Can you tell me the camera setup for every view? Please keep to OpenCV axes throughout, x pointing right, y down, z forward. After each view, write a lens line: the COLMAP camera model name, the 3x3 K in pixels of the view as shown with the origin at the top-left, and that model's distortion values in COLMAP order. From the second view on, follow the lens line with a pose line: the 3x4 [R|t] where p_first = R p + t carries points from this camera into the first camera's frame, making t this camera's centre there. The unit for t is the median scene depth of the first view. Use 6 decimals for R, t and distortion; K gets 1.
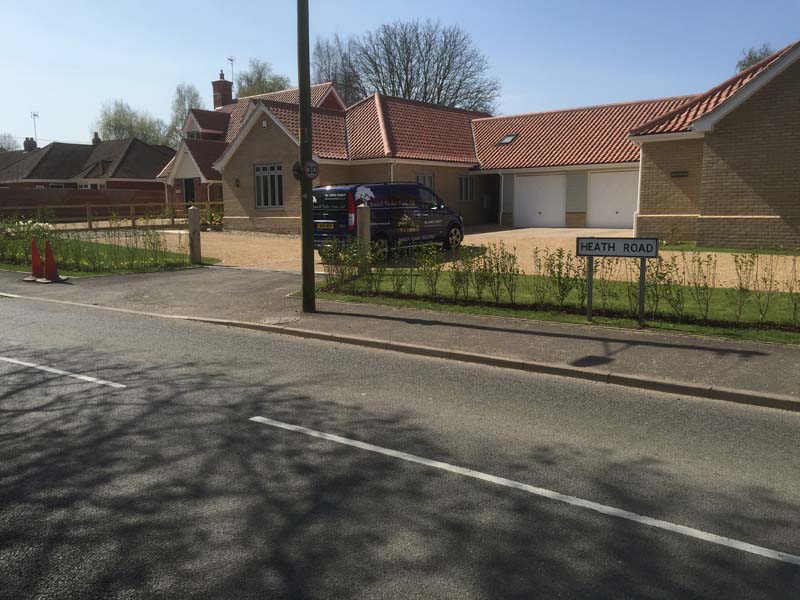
lens RADIAL K [[671.4, 0, 400.0], [0, 671.4, 300.0], [0, 0, 1]] dist [0.078219, -0.092410]
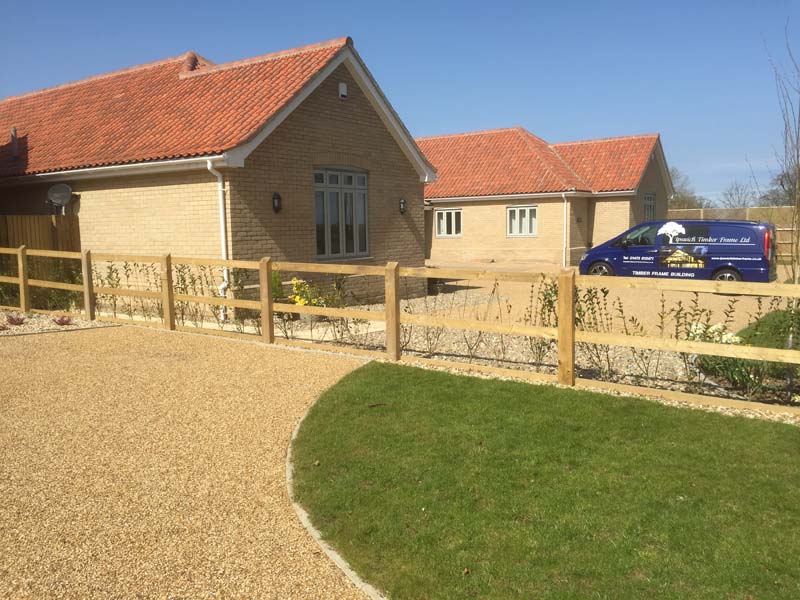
lens RADIAL K [[671.4, 0, 400.0], [0, 671.4, 300.0], [0, 0, 1]] dist [0.078219, -0.092410]
pose [[-0.020337, -0.093041, 0.995455, -2.368409], [0.155161, 0.983303, 0.095075, -0.501390], [-0.987680, 0.156390, -0.005561, 3.304781]]
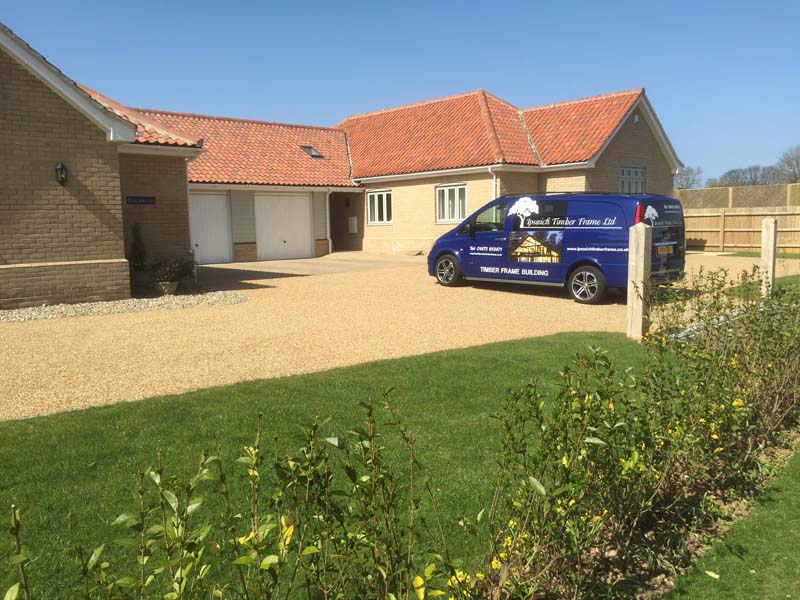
lens RADIAL K [[671.4, 0, 400.0], [0, 671.4, 300.0], [0, 0, 1]] dist [0.078219, -0.092410]
pose [[0.187380, -0.101273, 0.977053, -1.682488], [0.157556, 0.984891, 0.071869, -0.310605], [-0.969569, 0.140474, 0.200505, 2.285822]]
